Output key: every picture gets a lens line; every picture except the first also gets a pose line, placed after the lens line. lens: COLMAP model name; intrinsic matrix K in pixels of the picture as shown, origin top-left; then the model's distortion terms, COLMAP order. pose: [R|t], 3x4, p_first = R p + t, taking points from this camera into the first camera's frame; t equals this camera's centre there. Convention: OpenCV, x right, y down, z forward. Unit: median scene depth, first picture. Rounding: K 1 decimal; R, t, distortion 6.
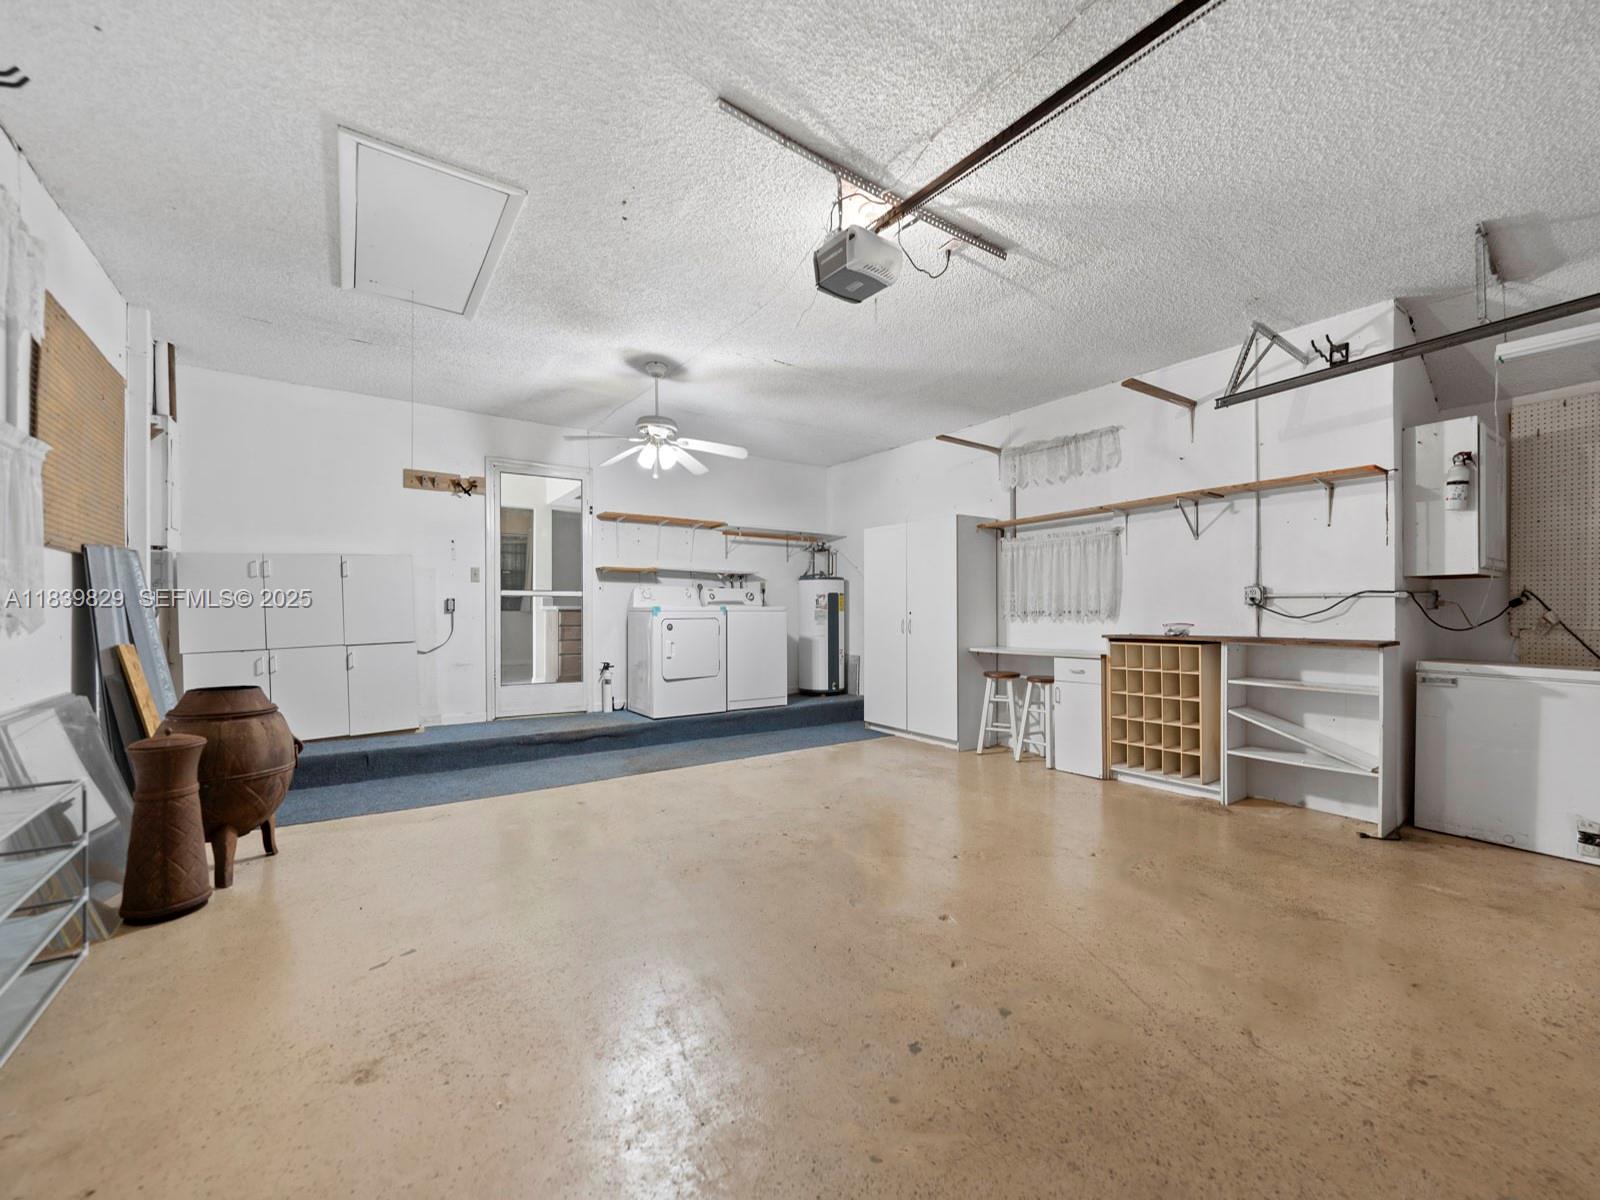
lens RADIAL K [[648.3, 0, 795.9], [0, 648.3, 603.7], [0, 0, 1]] dist [-0.001079, -0.000594]
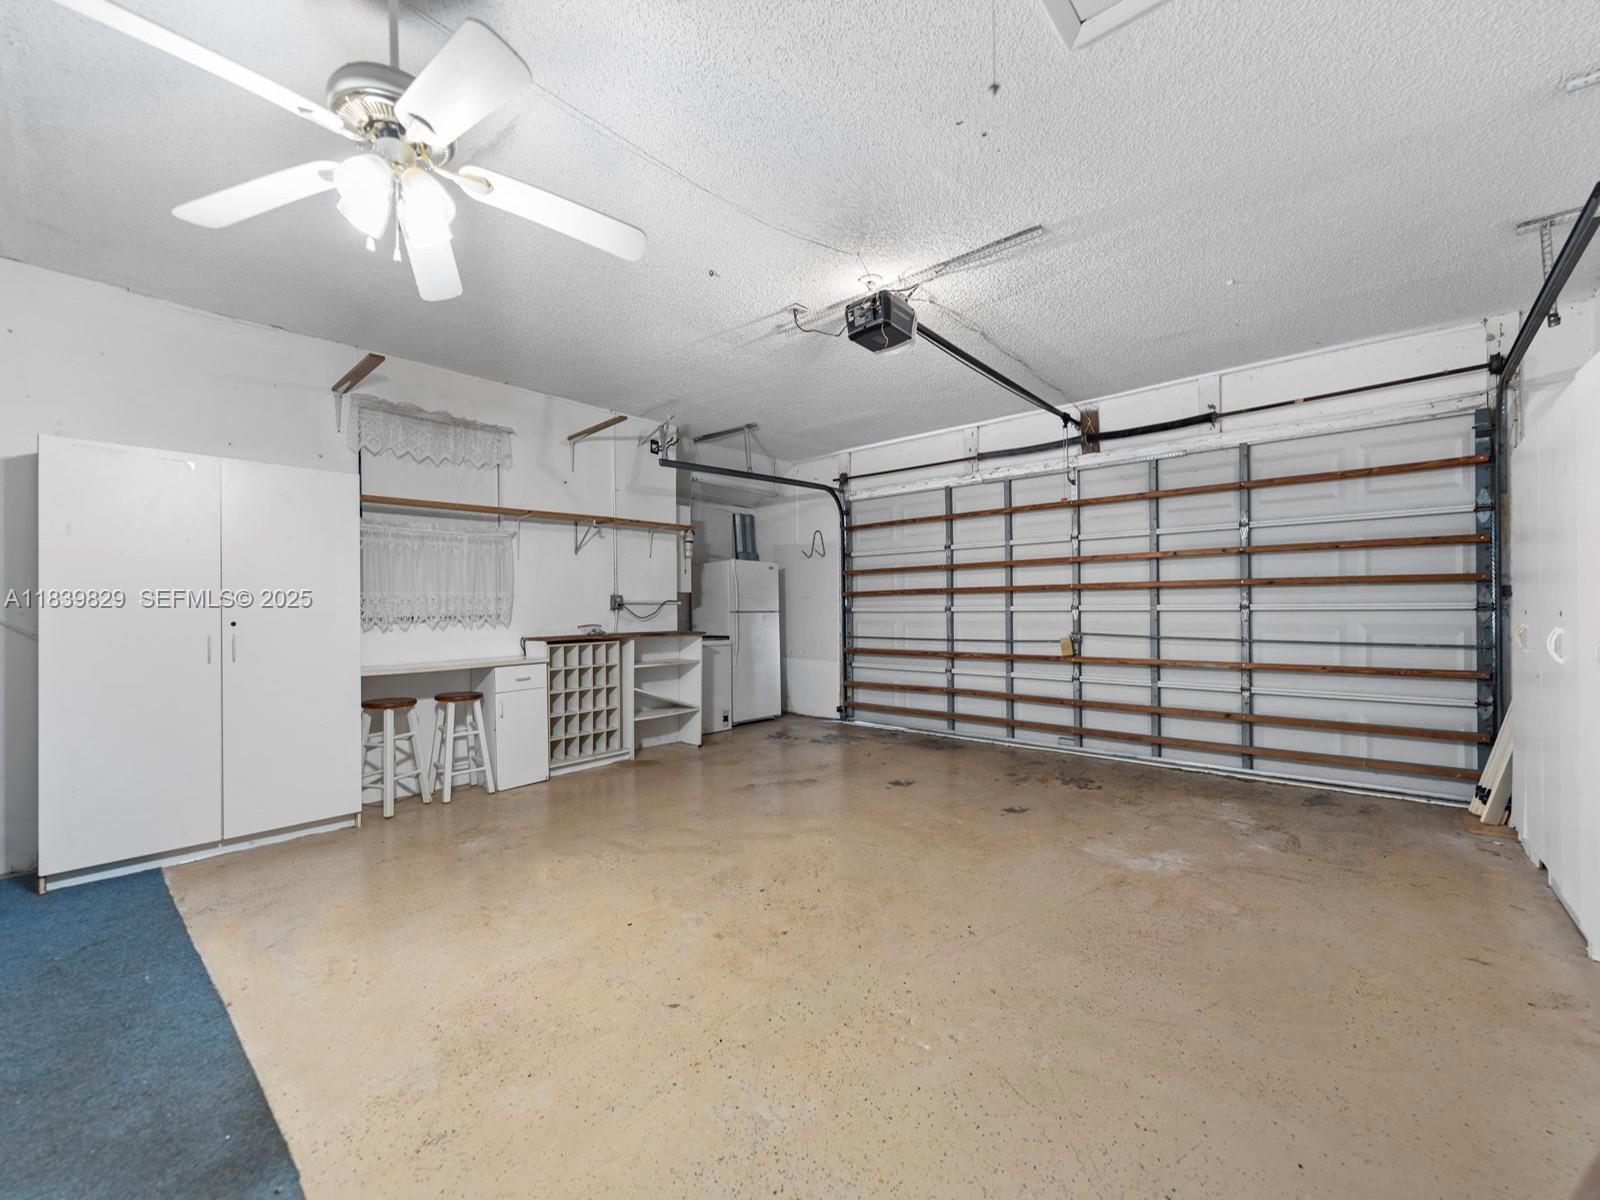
lens RADIAL K [[648.3, 0, 795.9], [0, 648.3, 603.7], [0, 0, 1]] dist [-0.001079, -0.000594]
pose [[-0.236831, 0.006122, 0.971532, -0.656867], [0.001544, 0.999981, -0.005925, -0.000058], [-0.971550, 0.000097, -0.236836, 0.919456]]
